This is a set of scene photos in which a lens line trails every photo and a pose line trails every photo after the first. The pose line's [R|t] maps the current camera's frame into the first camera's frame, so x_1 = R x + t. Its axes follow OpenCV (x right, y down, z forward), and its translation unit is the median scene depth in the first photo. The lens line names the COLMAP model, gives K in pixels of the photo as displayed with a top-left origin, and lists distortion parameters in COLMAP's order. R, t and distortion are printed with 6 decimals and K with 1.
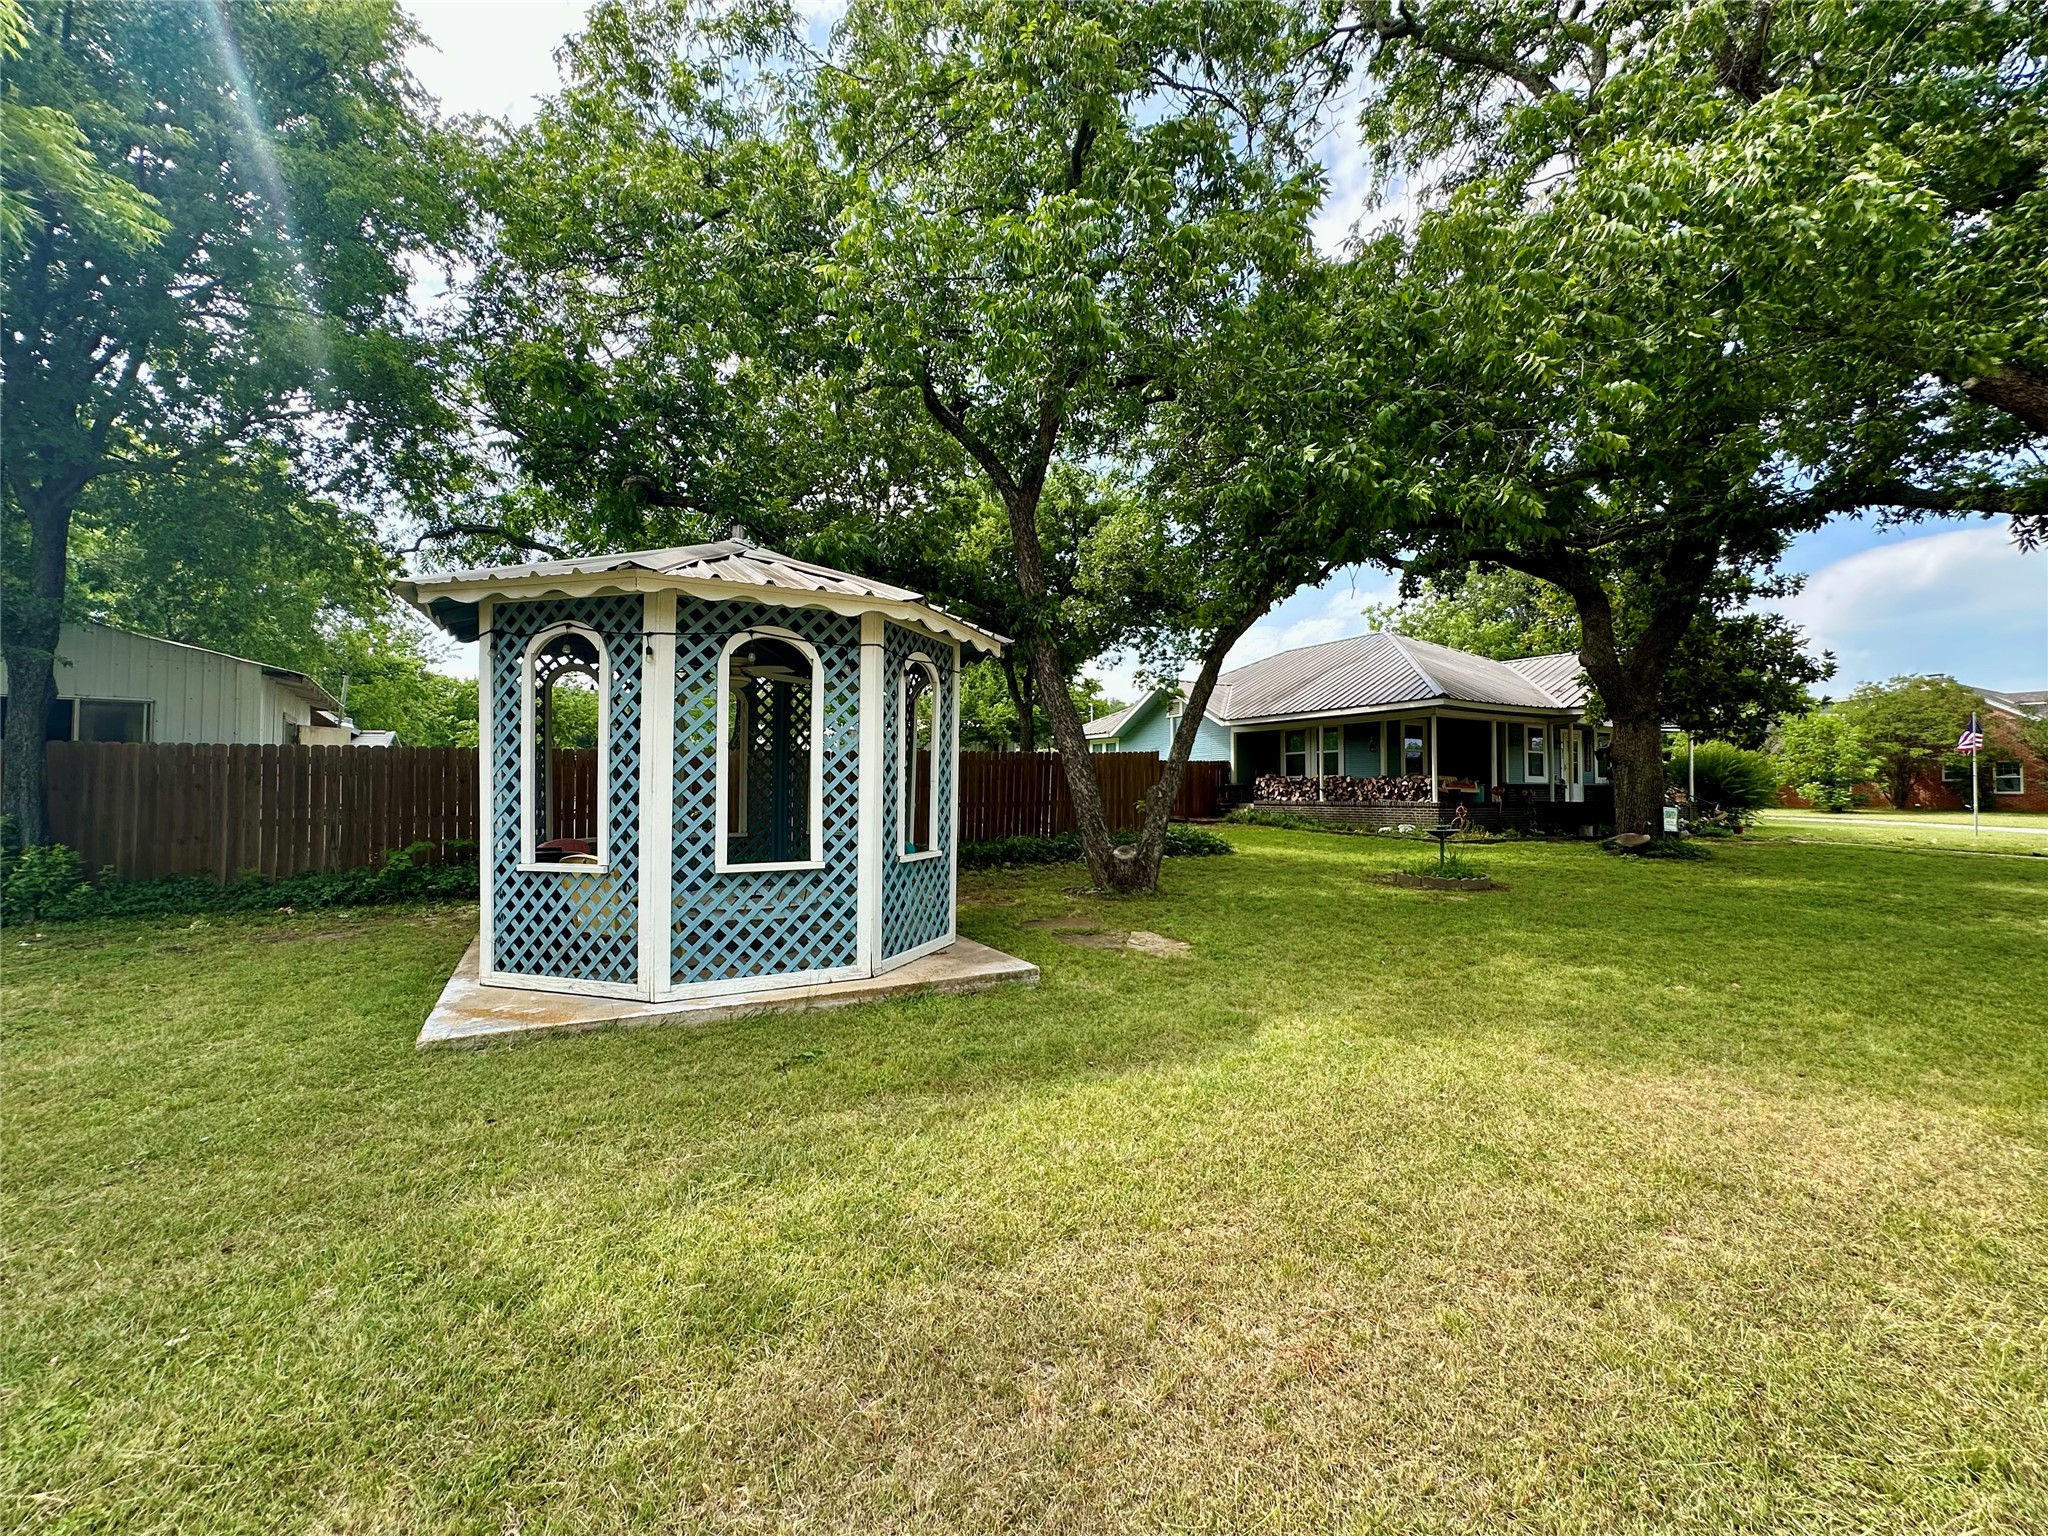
lens RADIAL K [[814.1, 0, 1018.4], [0, 814.1, 775.0], [0, 0, 1]] dist [-0.003115, 0.000813]
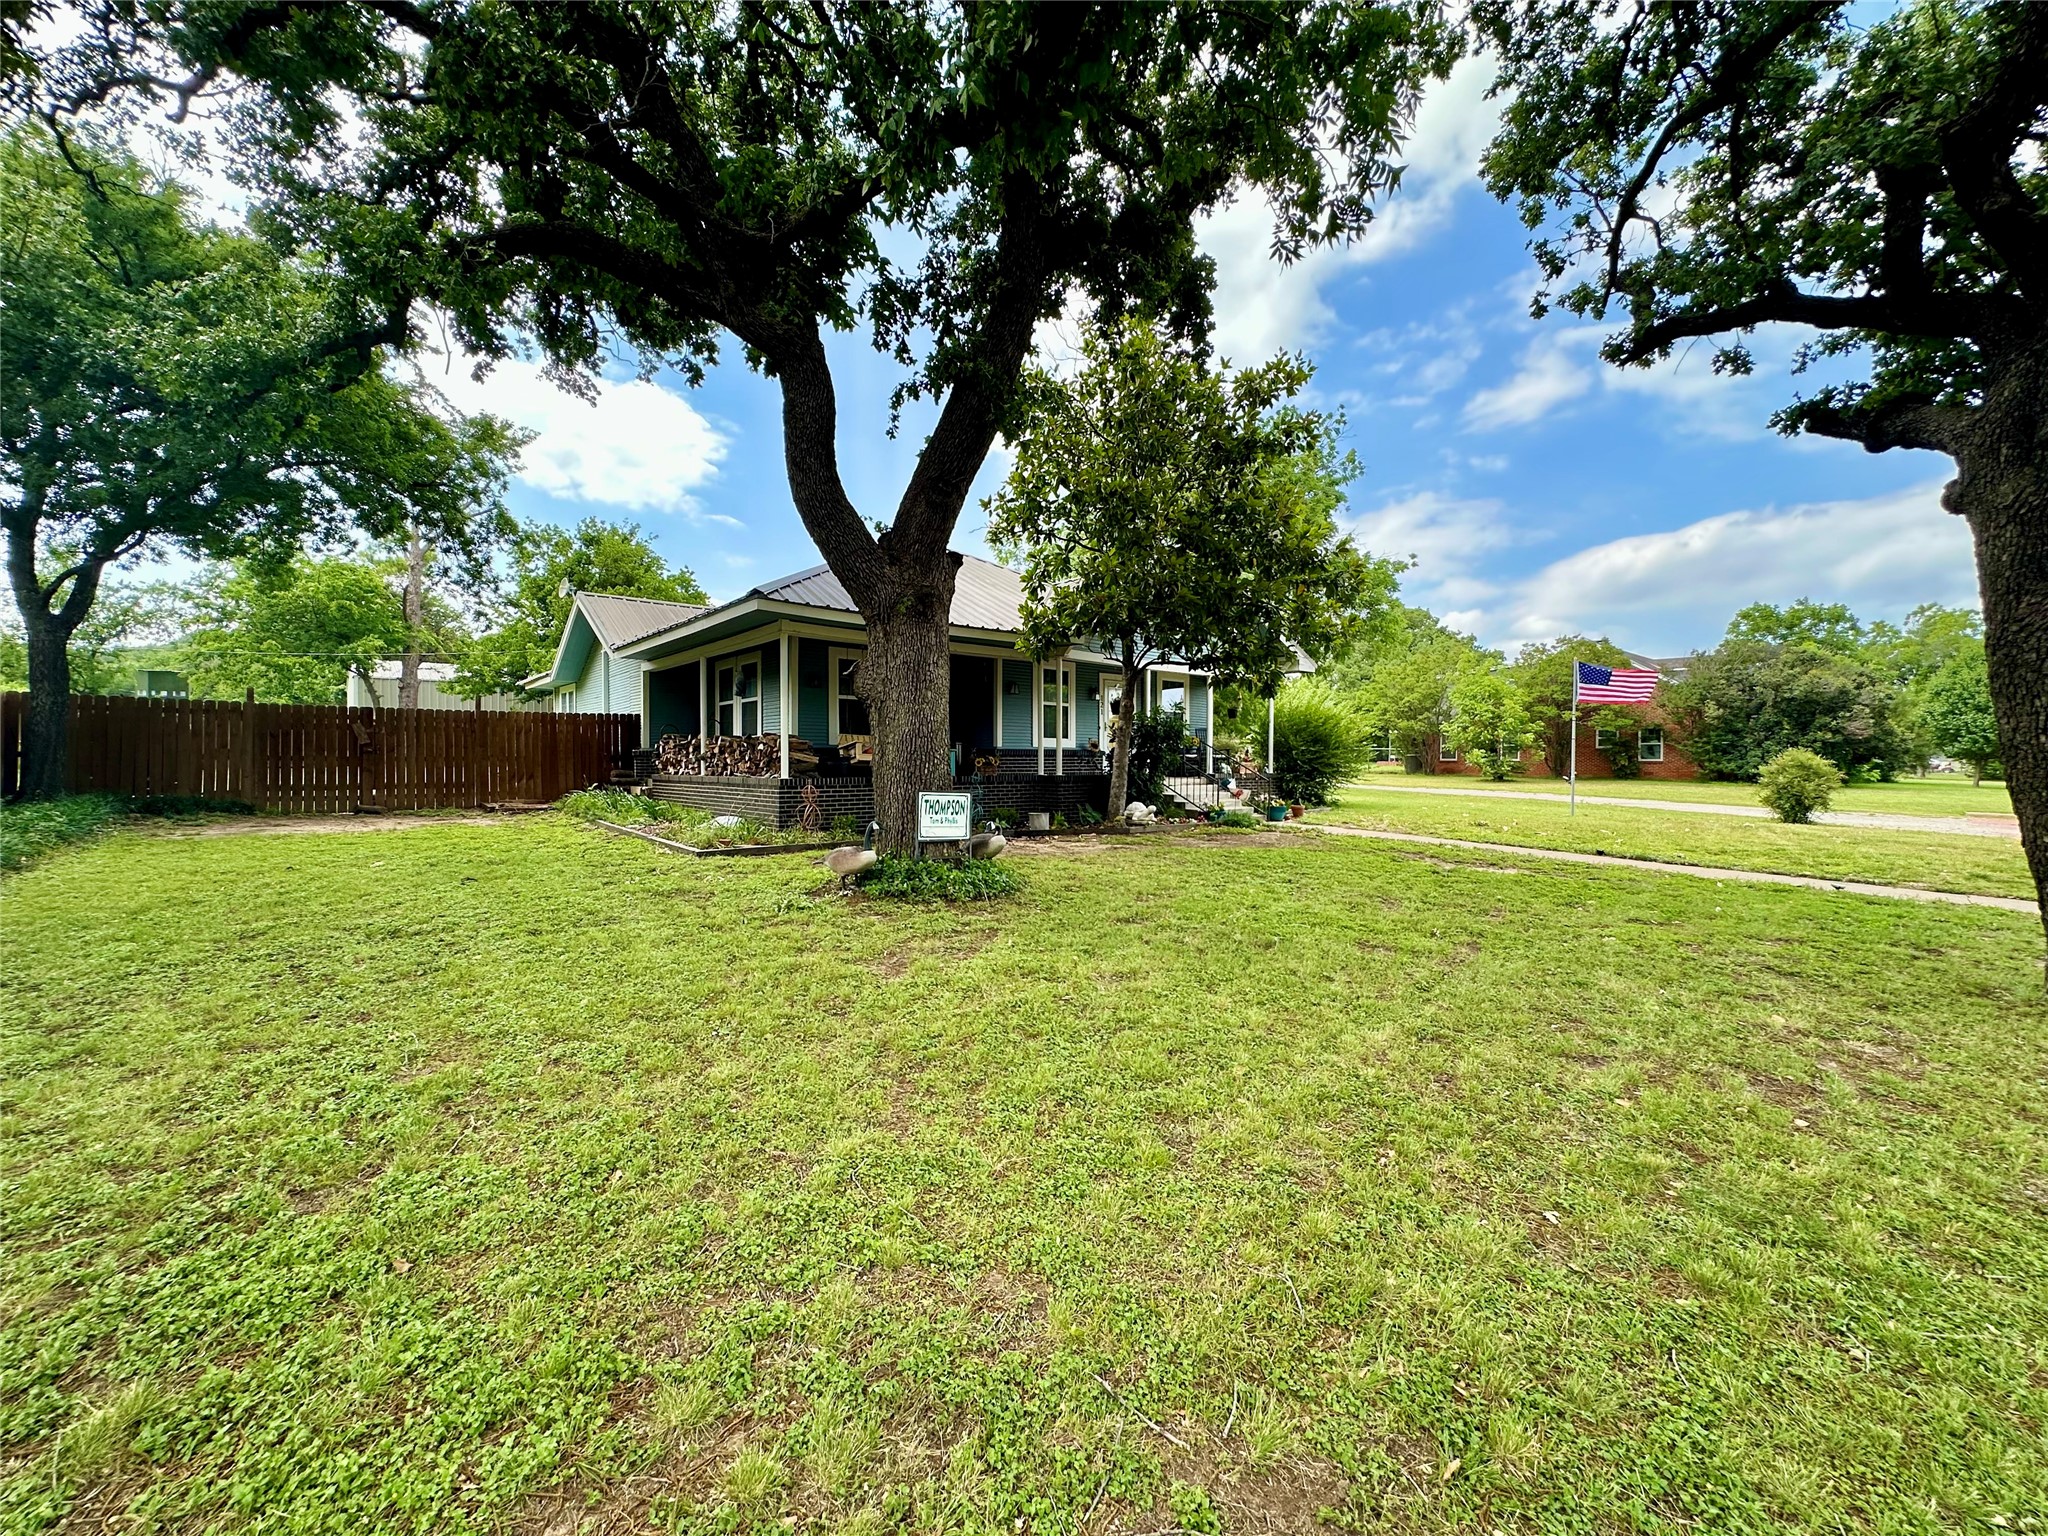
lens RADIAL K [[814.1, 0, 1031.2], [0, 814.1, 764.4], [0, 0, 1]] dist [-0.003115, 0.000813]
pose [[0.979543, -0.002835, 0.201214, 0.304622], [-0.002495, 0.999653, 0.026232, 0.003948], [-0.201219, -0.026197, 0.979196, 0.202702]]
